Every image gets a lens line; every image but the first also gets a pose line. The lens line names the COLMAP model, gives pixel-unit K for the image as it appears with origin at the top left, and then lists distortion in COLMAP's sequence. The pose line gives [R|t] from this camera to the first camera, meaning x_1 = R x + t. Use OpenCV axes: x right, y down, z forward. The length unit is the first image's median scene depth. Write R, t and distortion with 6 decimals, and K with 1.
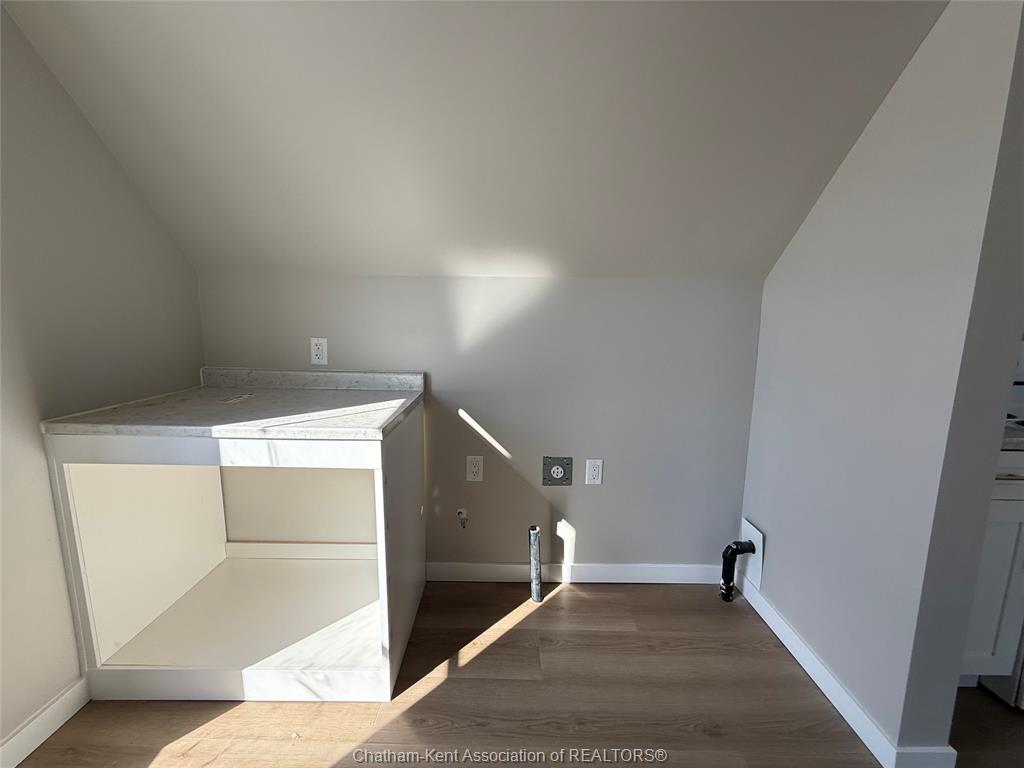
lens RADIAL K [[405.3, 0, 510.1], [0, 405.3, 384.3], [0, 0, 1]] dist [0.002224, 0.000102]
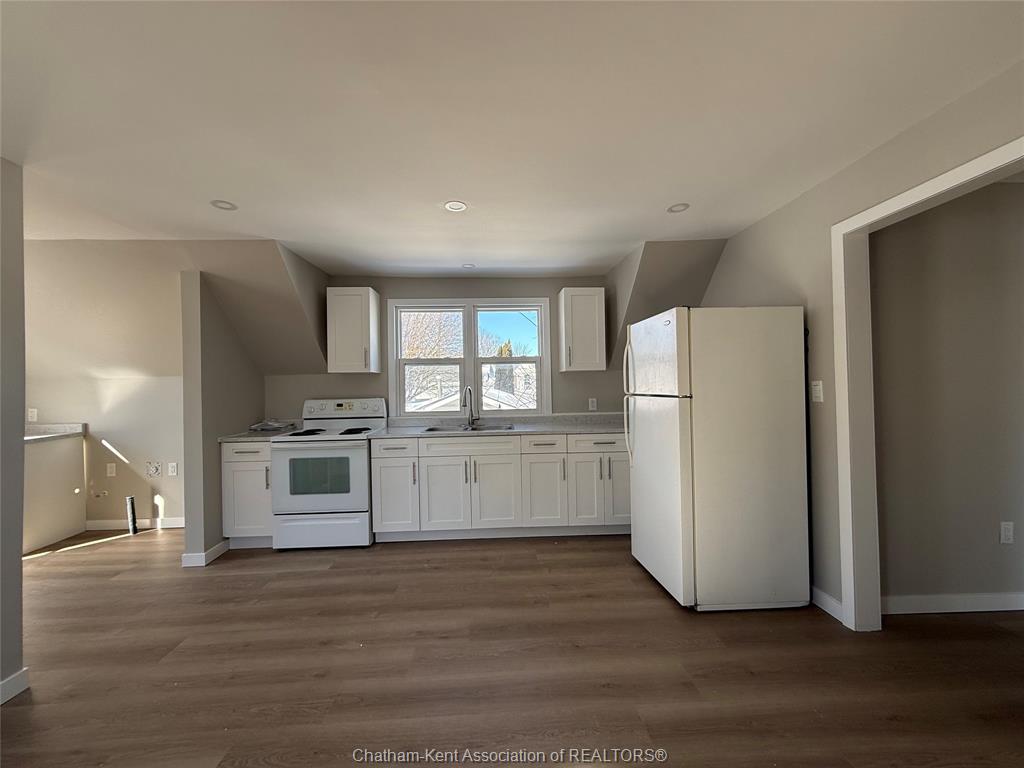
lens RADIAL K [[405.3, 0, 517.9], [0, 405.3, 383.2], [0, 0, 1]] dist [0.002224, 0.000102]
pose [[0.998548, -0.032197, 0.043186, 1.898919], [0.039107, 0.984645, -0.170131, 0.207500], [-0.037045, 0.171573, 0.984475, -1.179919]]
